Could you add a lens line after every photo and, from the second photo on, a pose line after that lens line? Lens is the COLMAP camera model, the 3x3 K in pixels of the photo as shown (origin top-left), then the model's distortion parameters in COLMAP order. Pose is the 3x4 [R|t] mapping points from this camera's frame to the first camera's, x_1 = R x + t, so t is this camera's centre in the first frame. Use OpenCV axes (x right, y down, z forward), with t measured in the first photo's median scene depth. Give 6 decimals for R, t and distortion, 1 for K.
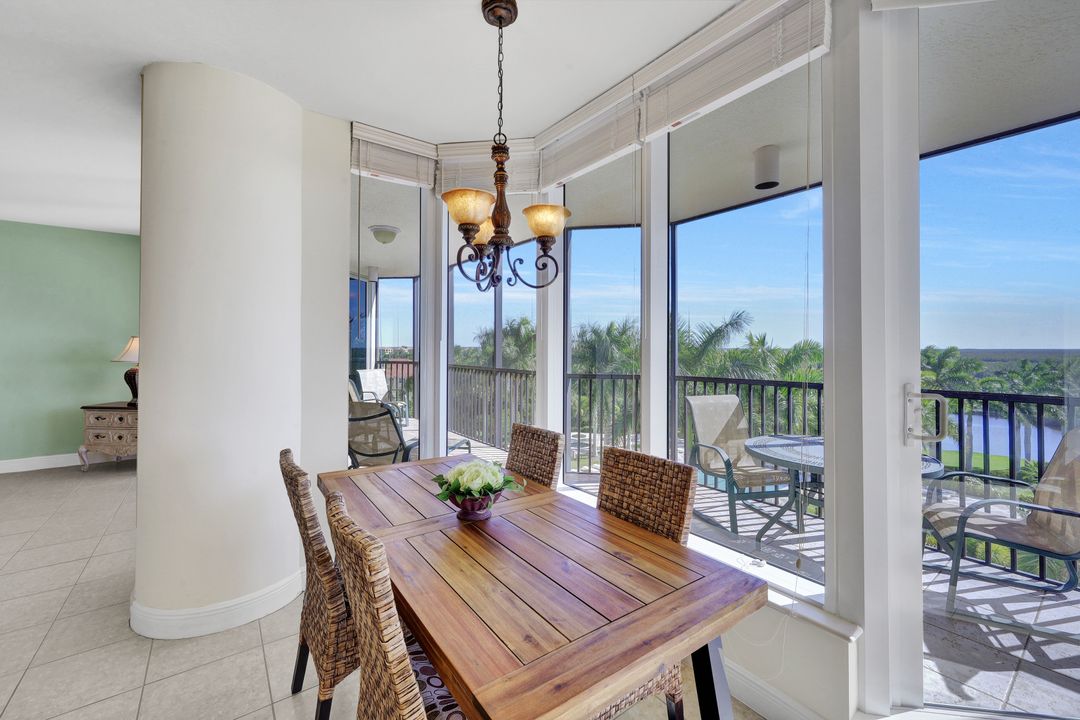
lens RADIAL K [[440.2, 0, 533.2], [0, 440.2, 342.8], [0, 0, 1]] dist [0.000529, -0.000192]
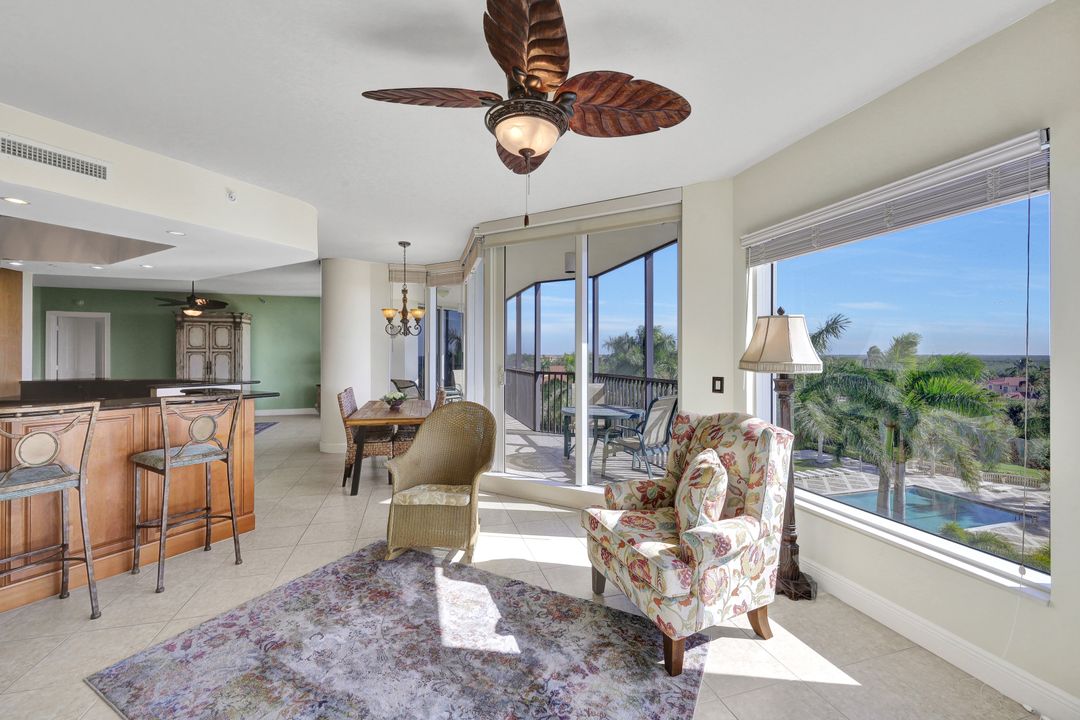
lens RADIAL K [[438.9, 0, 536.9], [0, 438.9, 355.5], [0, 0, 1]] dist [-0.000893, -0.000067]
pose [[0.933689, -0.002352, -0.358077, 1.019761], [0.006867, 0.999912, 0.011339, -0.009828], [0.358019, -0.013046, 0.933623, -0.823921]]
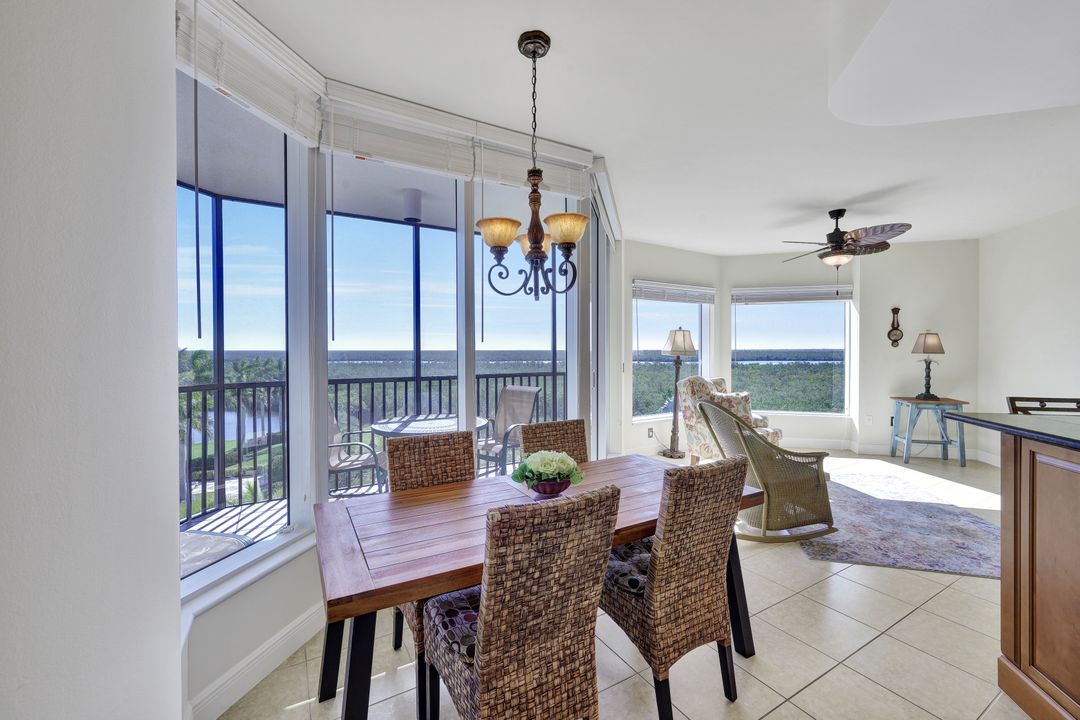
lens RADIAL K [[441.8, 0, 548.6], [0, 441.8, 353.0], [0, 0, 1]] dist [0.009637, 0.000027]
pose [[0.090809, -0.010552, 0.995812, -0.654553], [-0.008671, 0.999898, 0.011386, 0.003545], [-0.995831, -0.009668, 0.090708, 0.470680]]
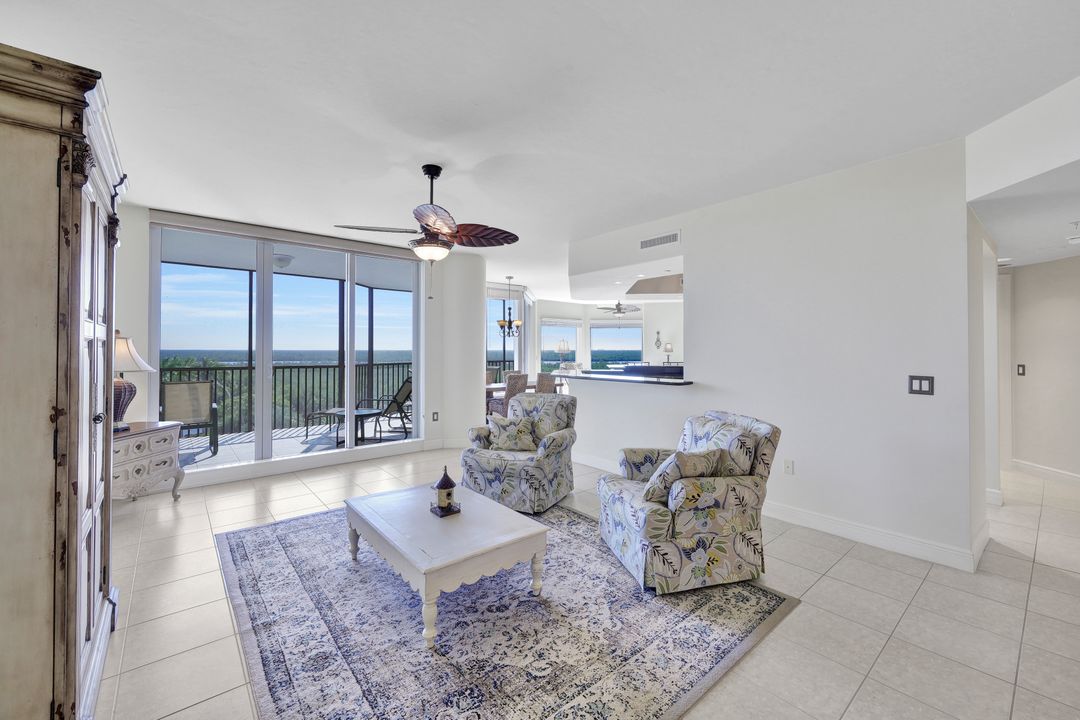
lens RADIAL K [[437.0, 0, 535.4], [0, 437.0, 350.9], [0, 0, 1]] dist [-0.000713, -0.000167]
pose [[-0.053008, -0.006070, 0.998576, -2.589485], [-0.011156, 0.999923, 0.005486, -0.007580], [-0.998532, -0.010849, -0.053072, 0.532121]]
